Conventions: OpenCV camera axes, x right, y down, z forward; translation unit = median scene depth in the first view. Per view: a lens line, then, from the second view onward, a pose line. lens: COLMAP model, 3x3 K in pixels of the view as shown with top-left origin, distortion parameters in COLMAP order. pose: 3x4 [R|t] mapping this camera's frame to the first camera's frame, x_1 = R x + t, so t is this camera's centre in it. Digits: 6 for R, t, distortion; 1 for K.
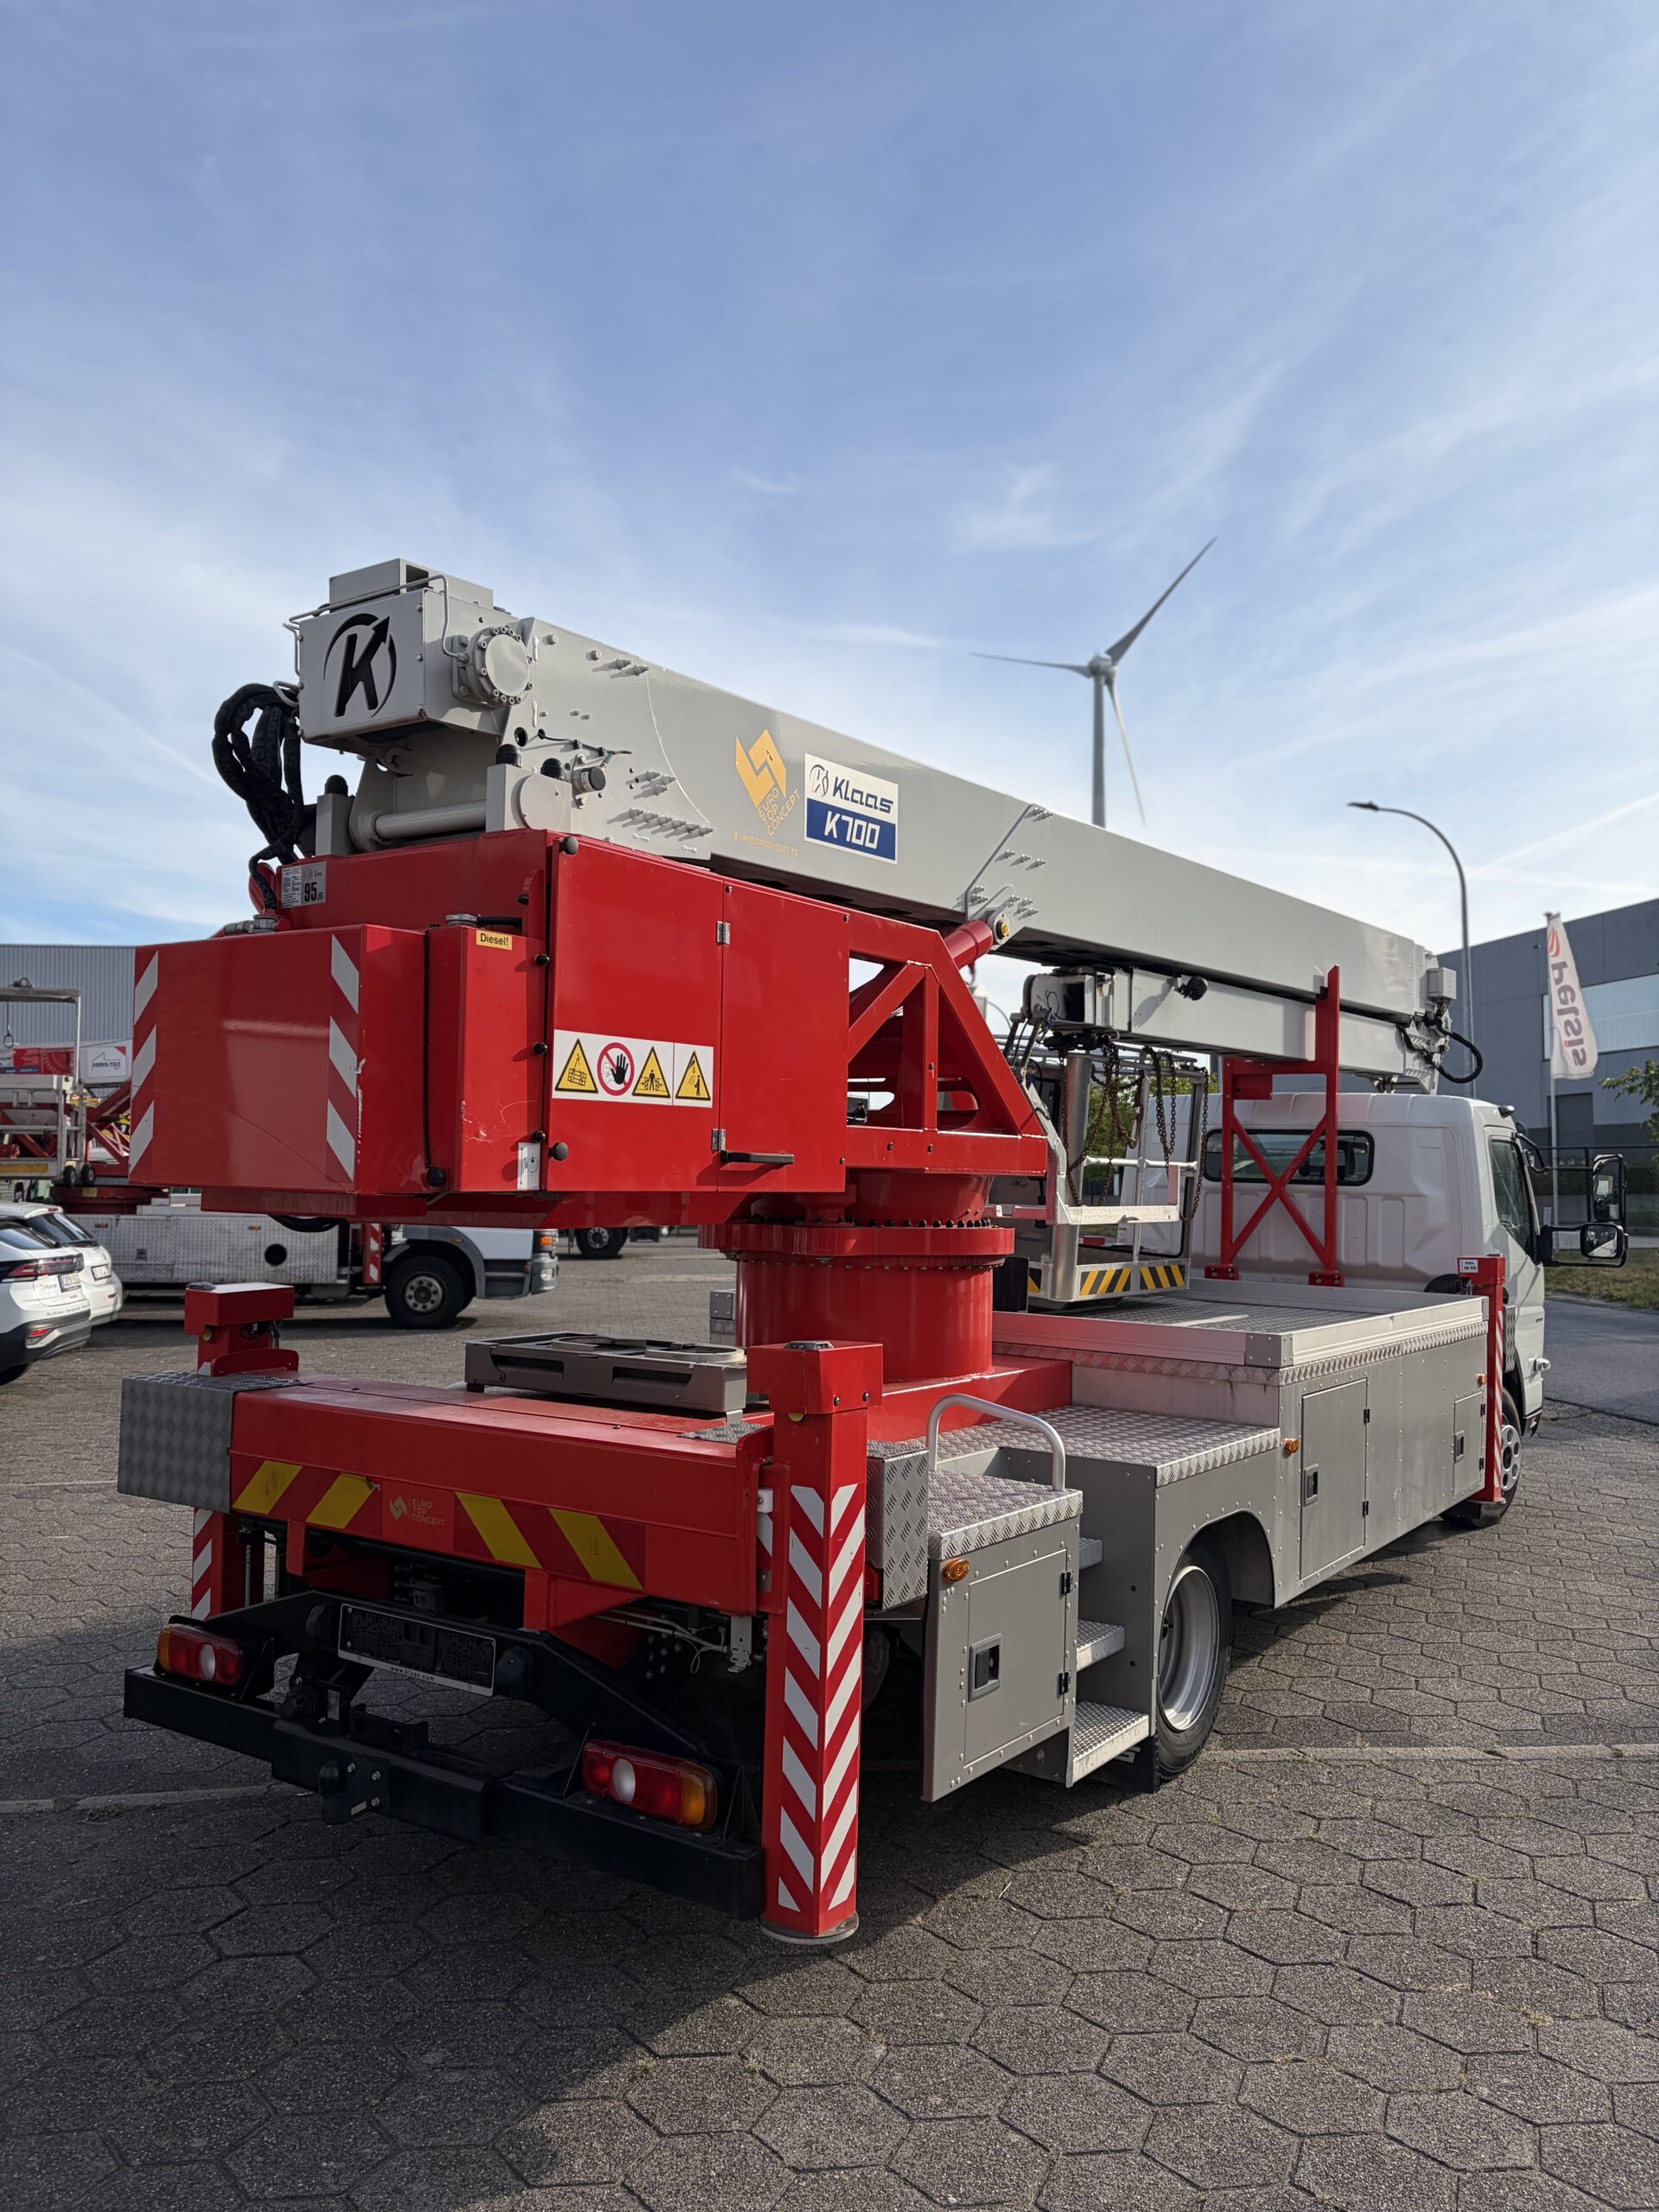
lens RADIAL K [[1720.1, 0, 828.4], [0, 1720.1, 1103.2], [0, 0, 1]] dist [0.006873, -0.001957]
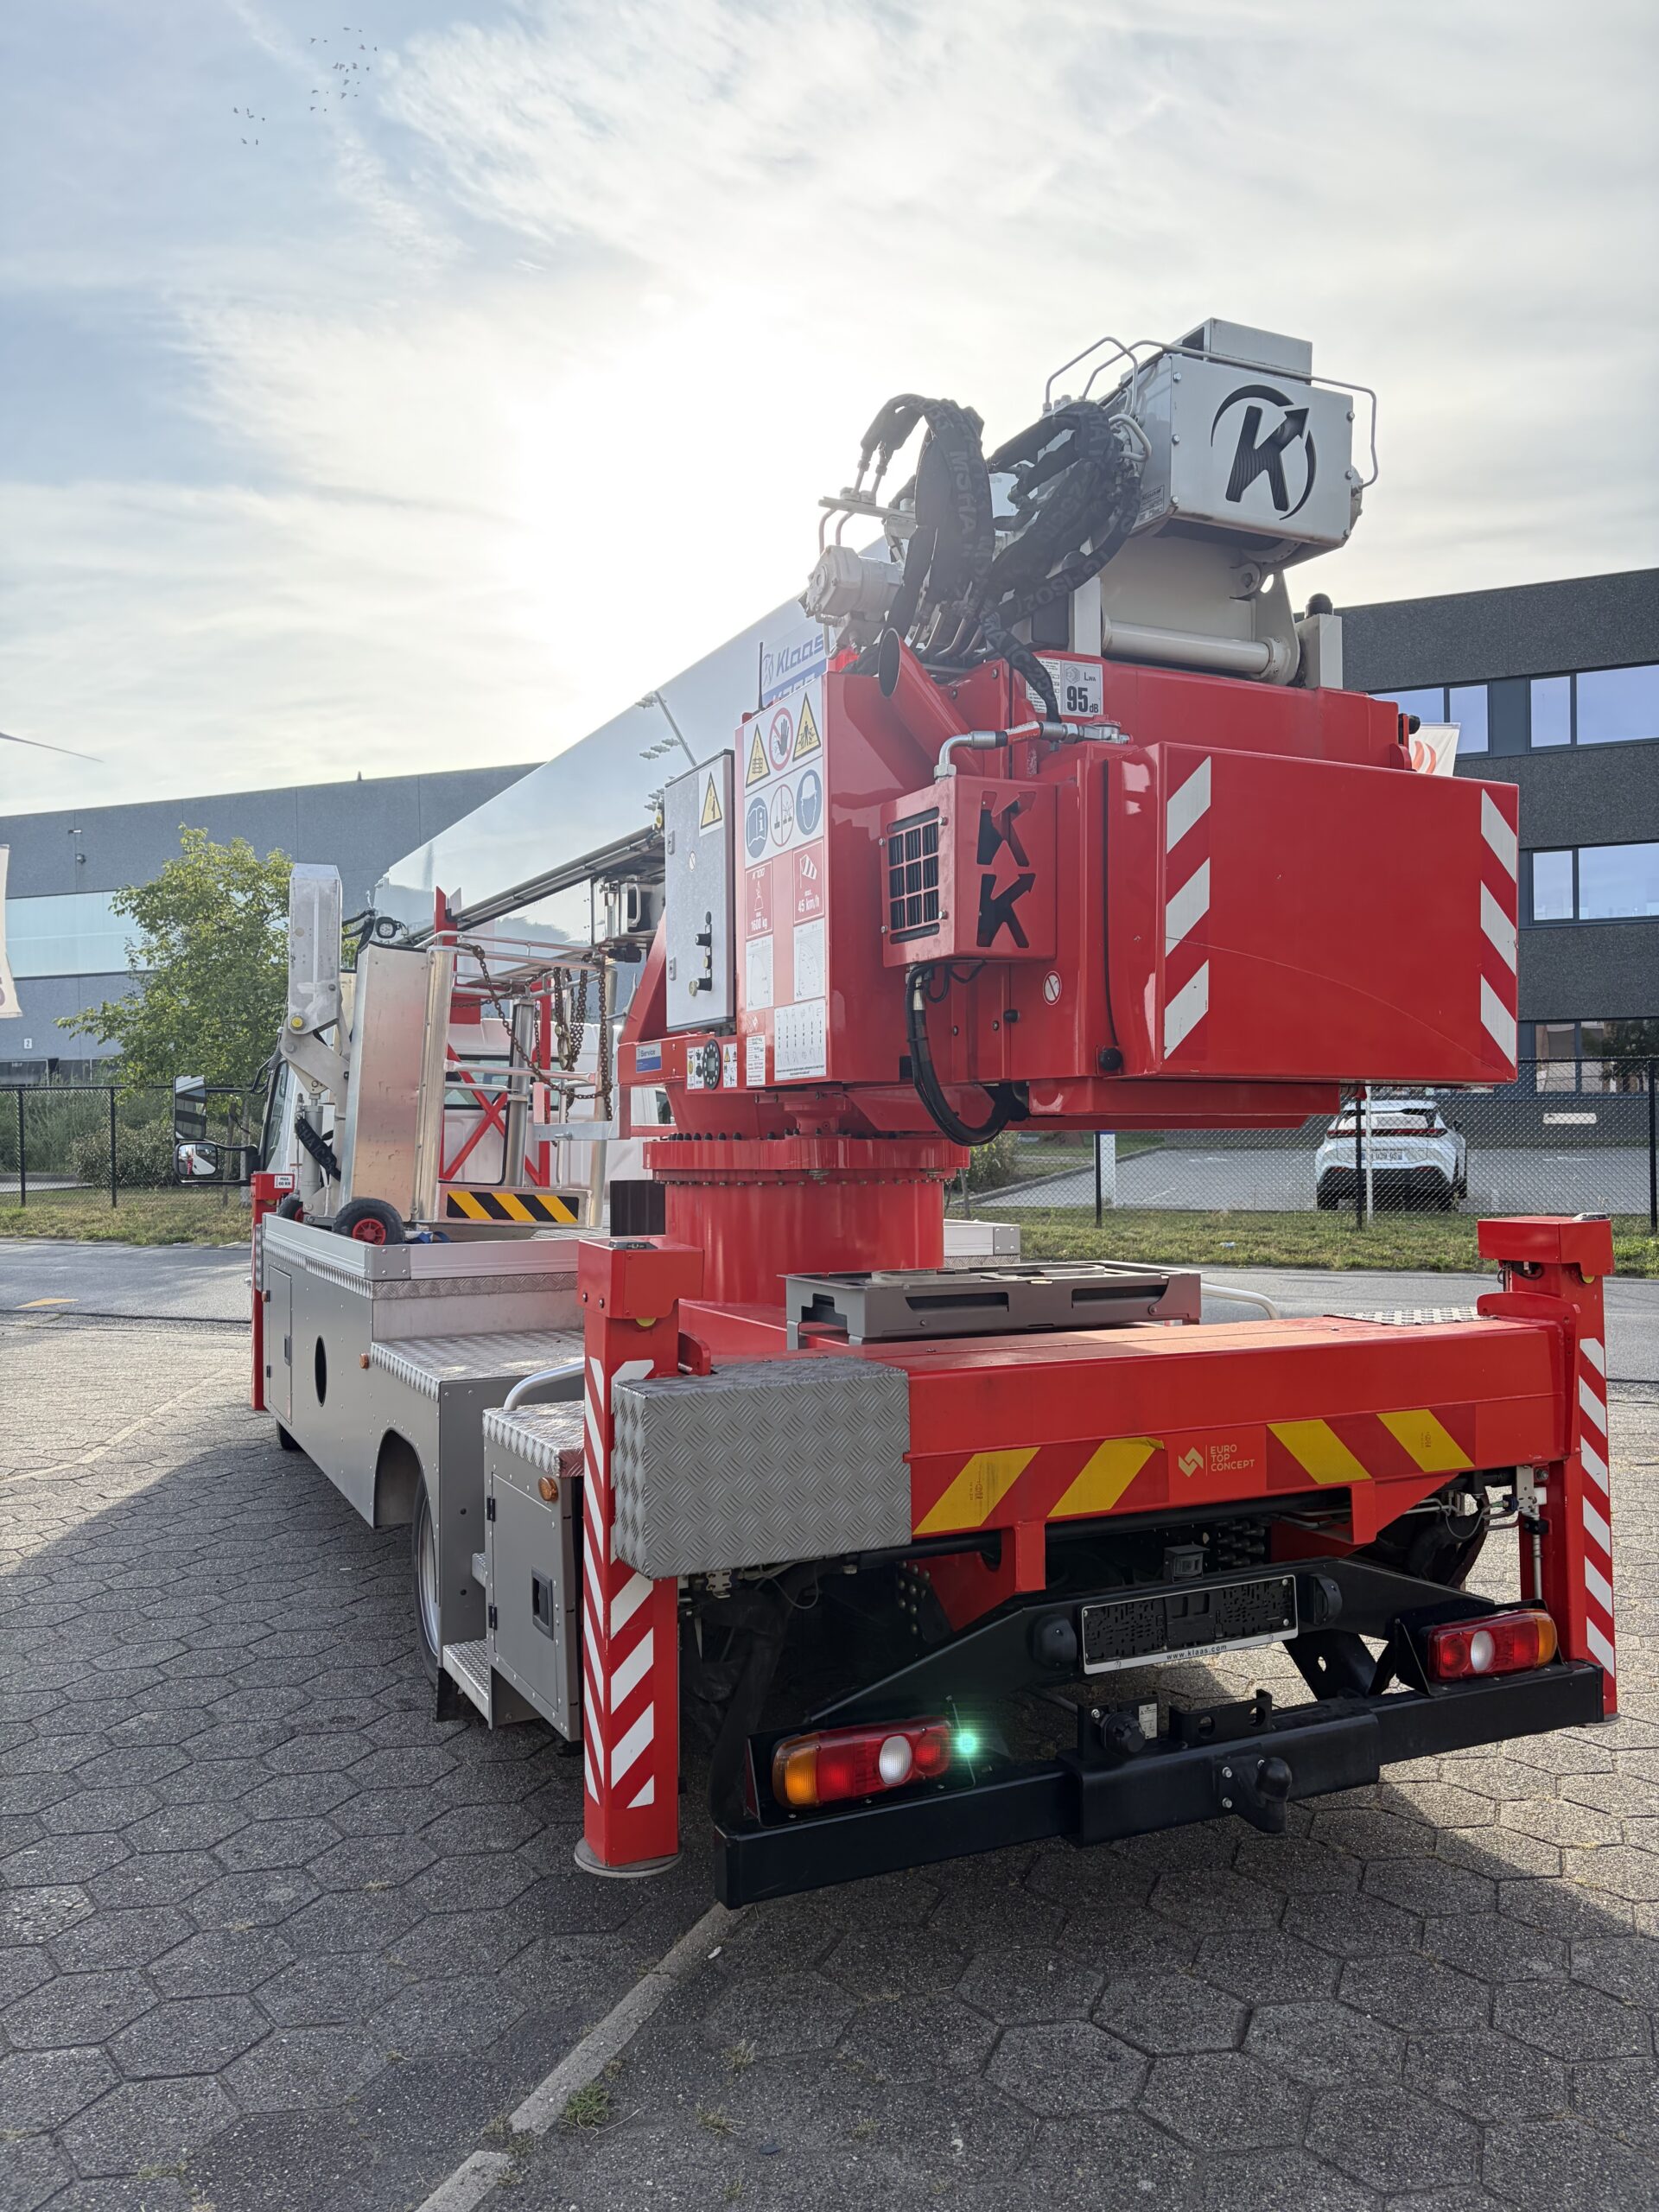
lens RADIAL K [[1720.1, 0, 827.2], [0, 1720.1, 1113.5], [0, 0, 1]] dist [0.006873, -0.001957]
pose [[0.485704, -0.008213, 0.874085, -1.103474], [-0.022571, 0.999505, 0.021934, 0.051306], [-0.873832, -0.030382, 0.485278, 0.773938]]
